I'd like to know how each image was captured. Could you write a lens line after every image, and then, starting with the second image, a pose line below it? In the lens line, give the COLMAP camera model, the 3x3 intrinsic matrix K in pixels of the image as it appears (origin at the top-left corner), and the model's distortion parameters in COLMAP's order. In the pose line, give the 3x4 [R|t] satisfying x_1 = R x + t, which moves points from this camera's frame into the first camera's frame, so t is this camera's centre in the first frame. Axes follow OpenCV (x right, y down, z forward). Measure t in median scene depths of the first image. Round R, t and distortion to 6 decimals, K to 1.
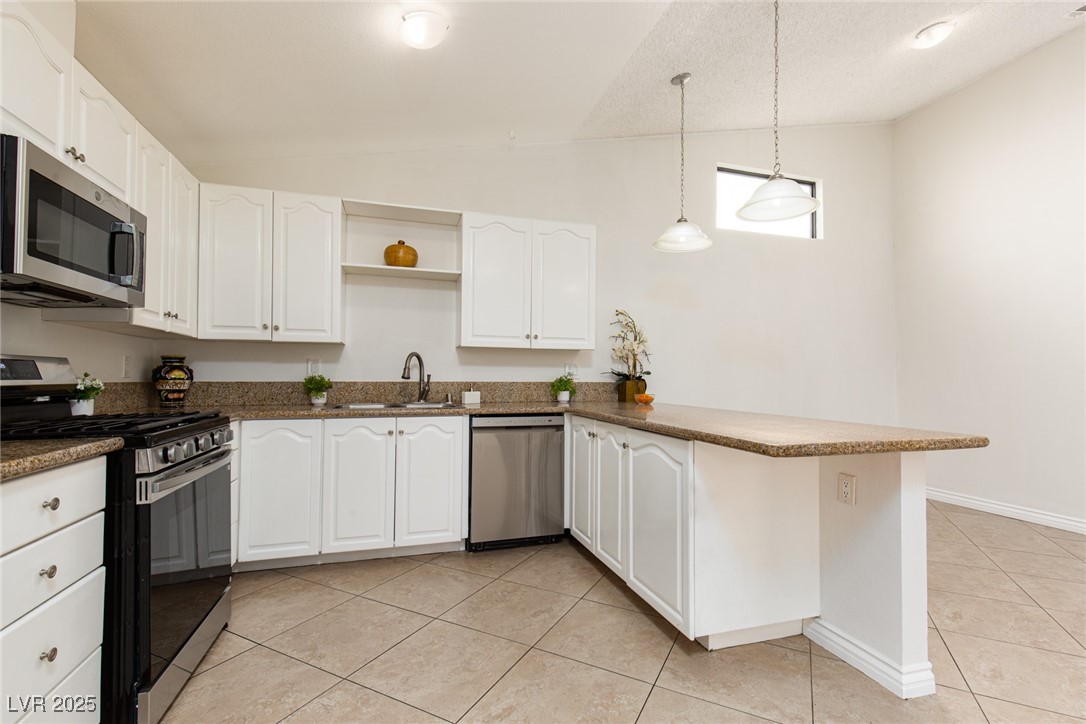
lens RADIAL K [[494.8, 0, 540.0], [0, 494.8, 362.5], [0, 0, 1]] dist [0.012345, -0.002182]
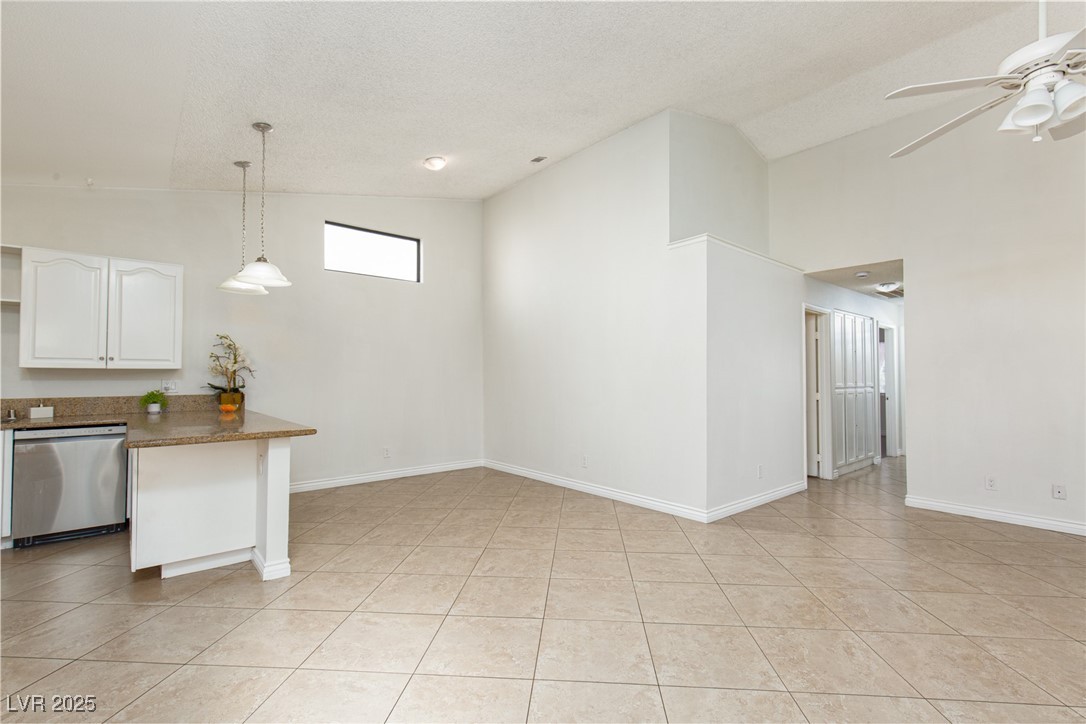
lens RADIAL K [[494.8, 0, 547.8], [0, 494.8, 362.1], [0, 0, 1]] dist [0.012345, -0.002182]
pose [[0.917736, 0.003158, 0.397179, 0.447184], [-0.003630, 0.999993, 0.000434, -0.045699], [-0.397175, -0.001840, 0.917741, -0.467677]]
